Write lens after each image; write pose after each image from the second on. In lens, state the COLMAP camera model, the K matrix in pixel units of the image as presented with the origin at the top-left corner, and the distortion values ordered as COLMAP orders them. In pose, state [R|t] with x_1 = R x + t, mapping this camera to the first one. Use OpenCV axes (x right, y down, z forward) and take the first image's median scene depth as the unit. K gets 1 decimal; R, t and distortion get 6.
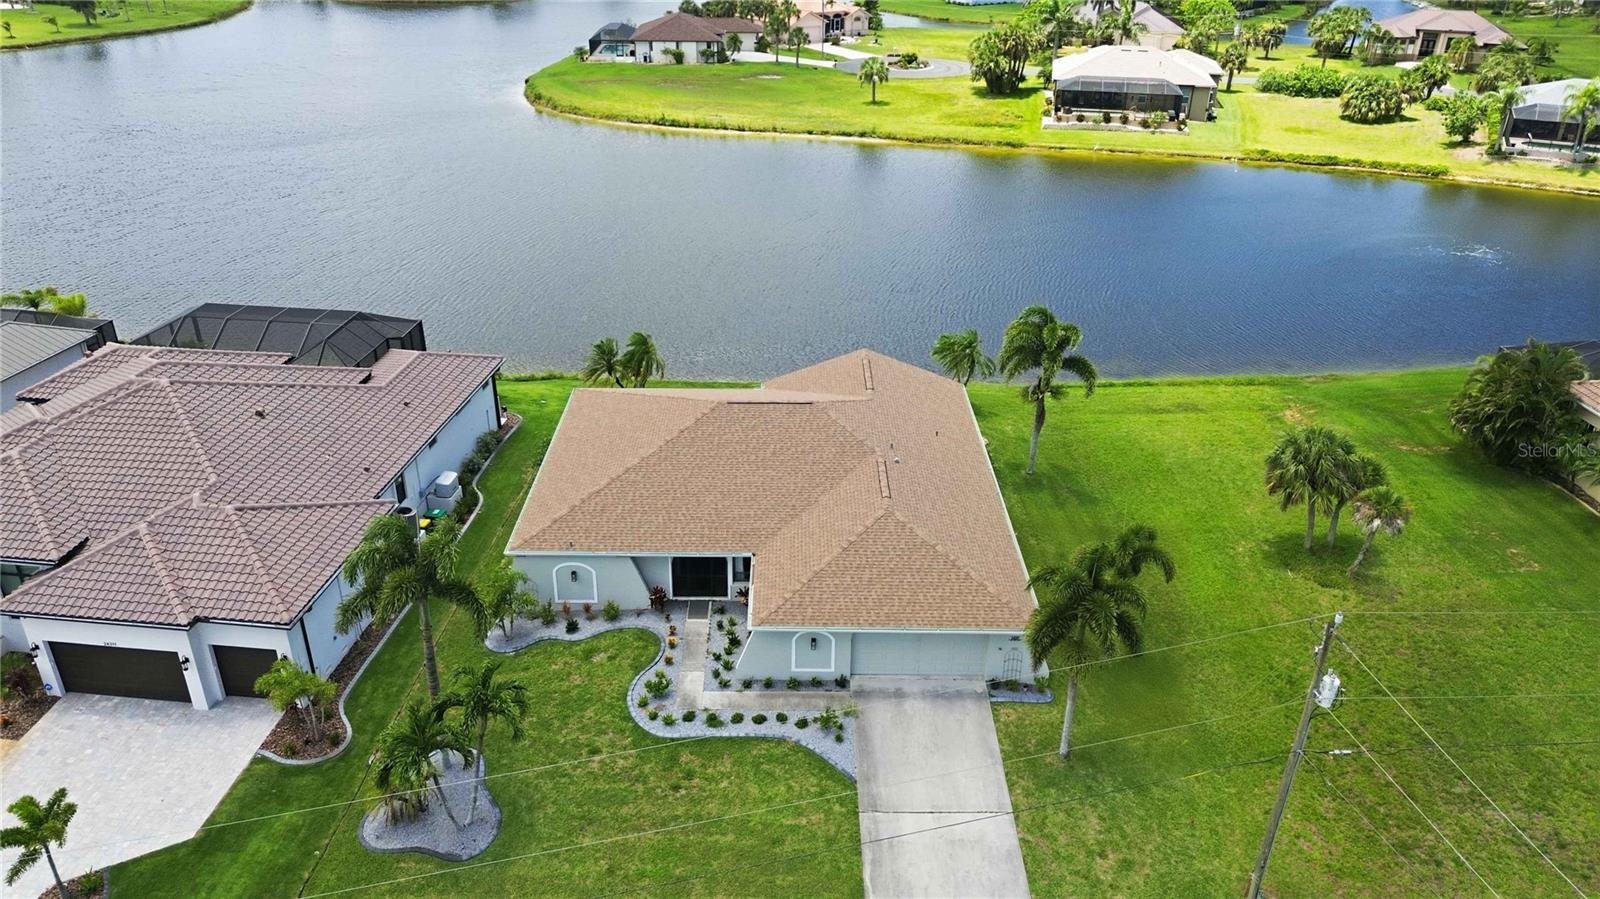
lens RADIAL K [[1119.9, 0, 800.0], [0, 1119.9, 449.5], [0, 0, 1]] dist [0.075149, -0.075041]
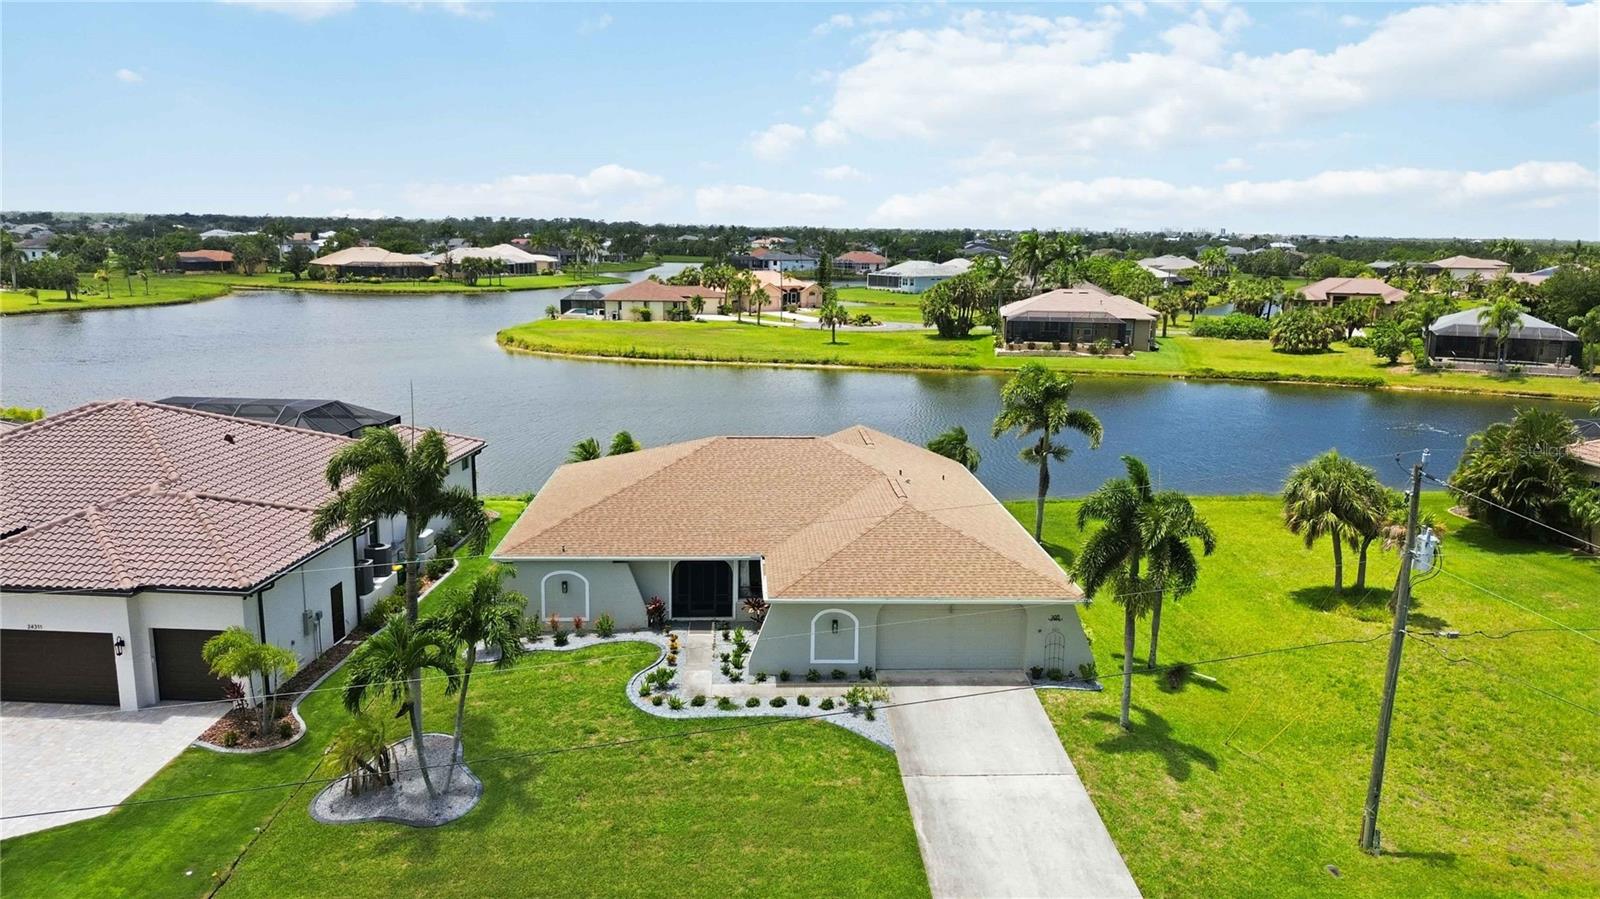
lens RADIAL K [[1119.9, 0, 800.0], [0, 1119.9, 449.5], [0, 0, 1]] dist [0.075149, -0.075041]
pose [[0.998945, -0.008106, 0.045205, -0.051535], [0.020116, 0.962083, -0.272014, 0.259969], [-0.041286, 0.272636, 0.961231, 0.087552]]
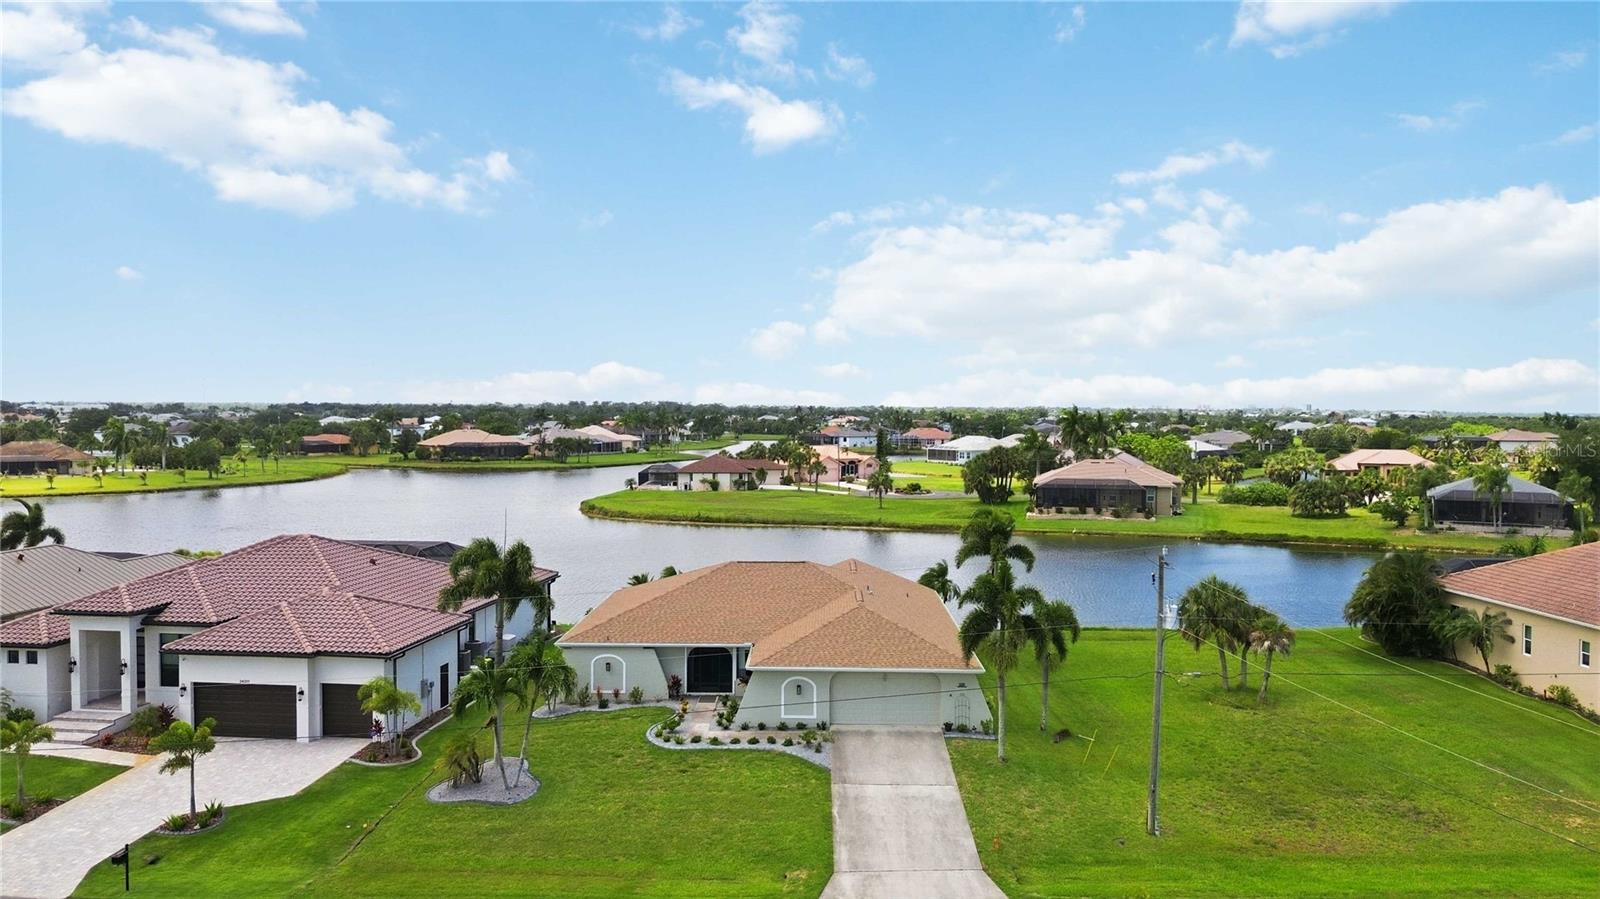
lens RADIAL K [[1109.1, 0, 800.0], [0, 1109.1, 449.5], [0, 0, 1]] dist [0.112821, -0.192144]
pose [[0.999634, -0.008851, -0.025549, 0.043549], [-0.002690, 0.907659, -0.419700, 0.415065], [0.026904, 0.419616, 0.907303, -0.209398]]
